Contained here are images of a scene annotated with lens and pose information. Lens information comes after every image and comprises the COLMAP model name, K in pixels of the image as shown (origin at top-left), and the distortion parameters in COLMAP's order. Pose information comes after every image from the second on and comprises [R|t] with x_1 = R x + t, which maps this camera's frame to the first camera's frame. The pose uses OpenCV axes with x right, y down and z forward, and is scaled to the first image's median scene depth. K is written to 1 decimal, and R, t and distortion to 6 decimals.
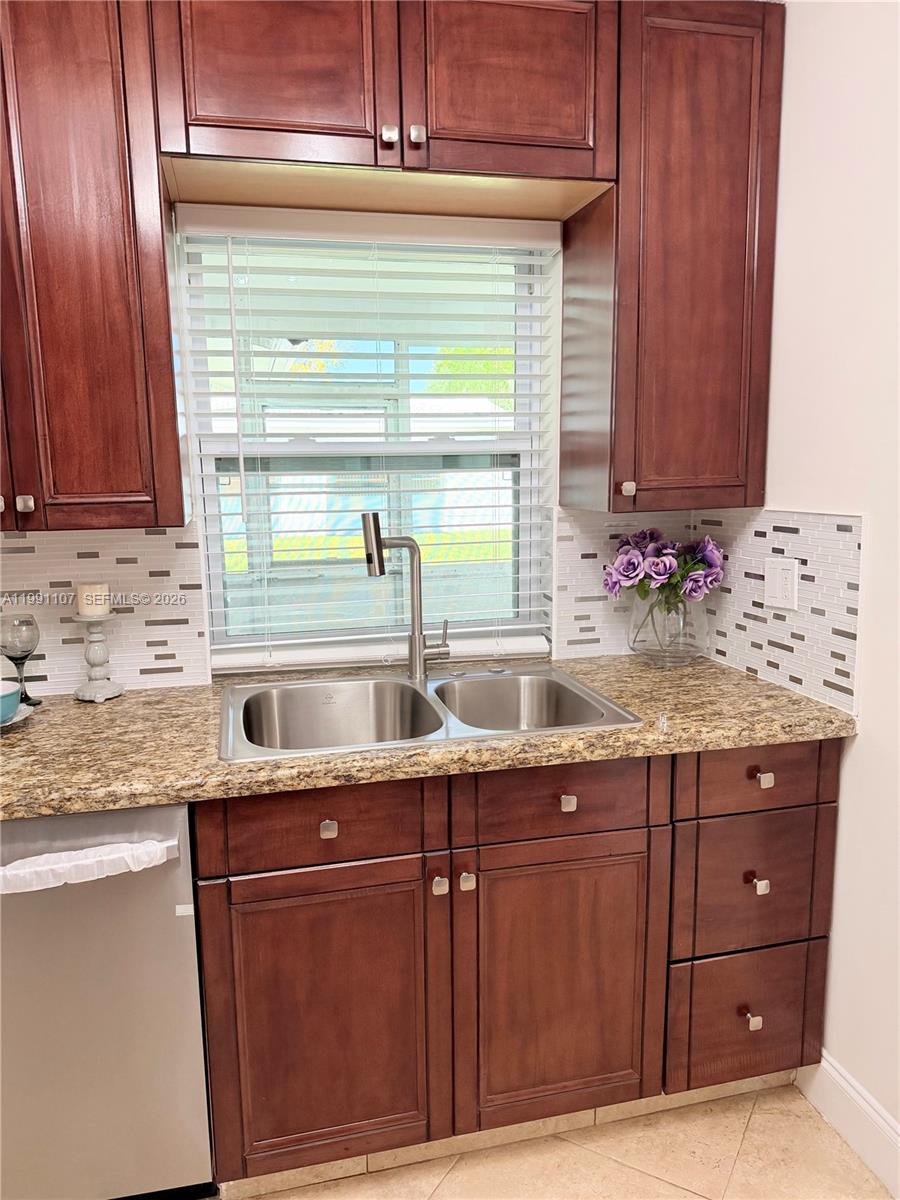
lens RADIAL K [[841.6, 0, 442.4], [0, 841.6, 589.3], [0, 0, 1]] dist [0.043838, -0.054395]
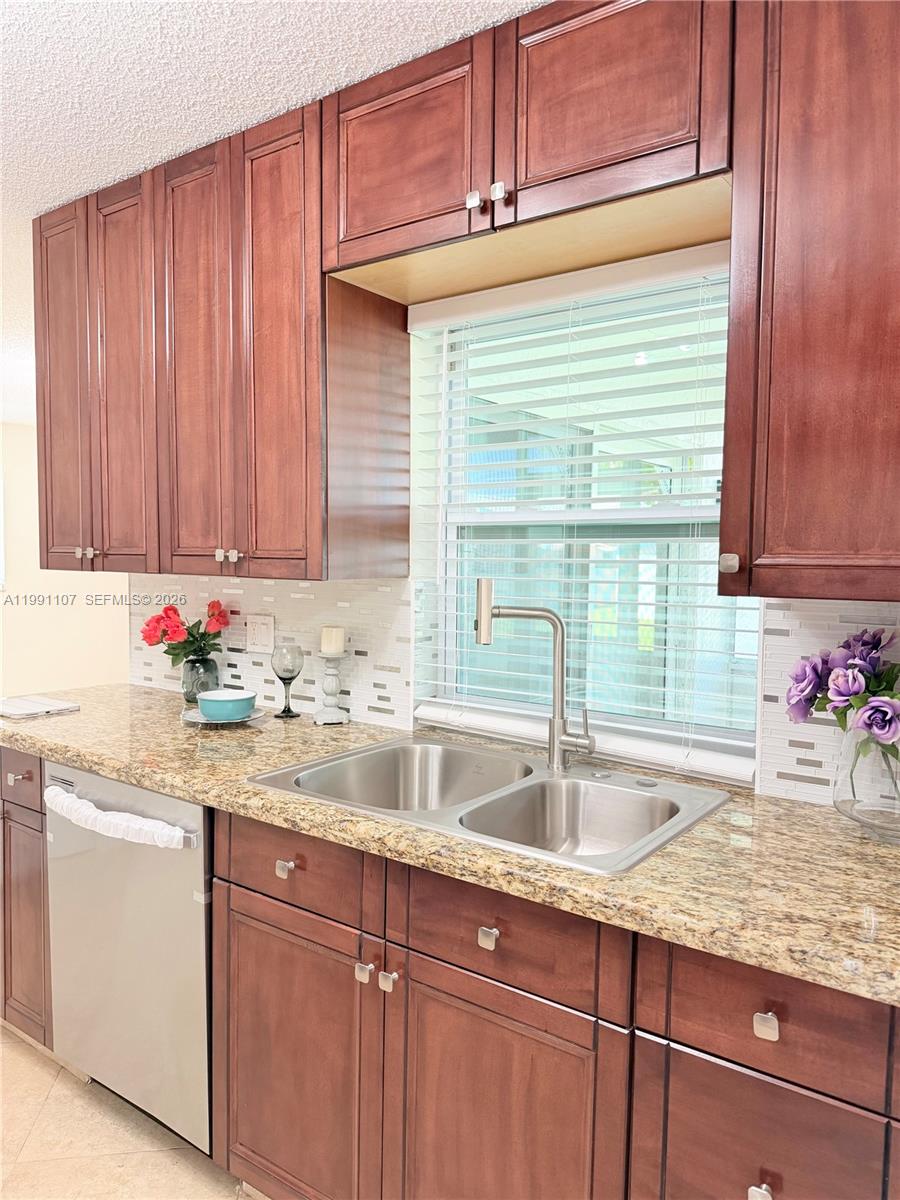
lens RADIAL K [[841.6, 0, 442.5], [0, 841.6, 587.8], [0, 0, 1]] dist [0.043838, -0.054395]
pose [[0.655555, 0.058018, -0.752916, 0.682607], [-0.130836, 0.990692, -0.037577, -0.042765], [0.743727, 0.123142, 0.657043, 0.369189]]
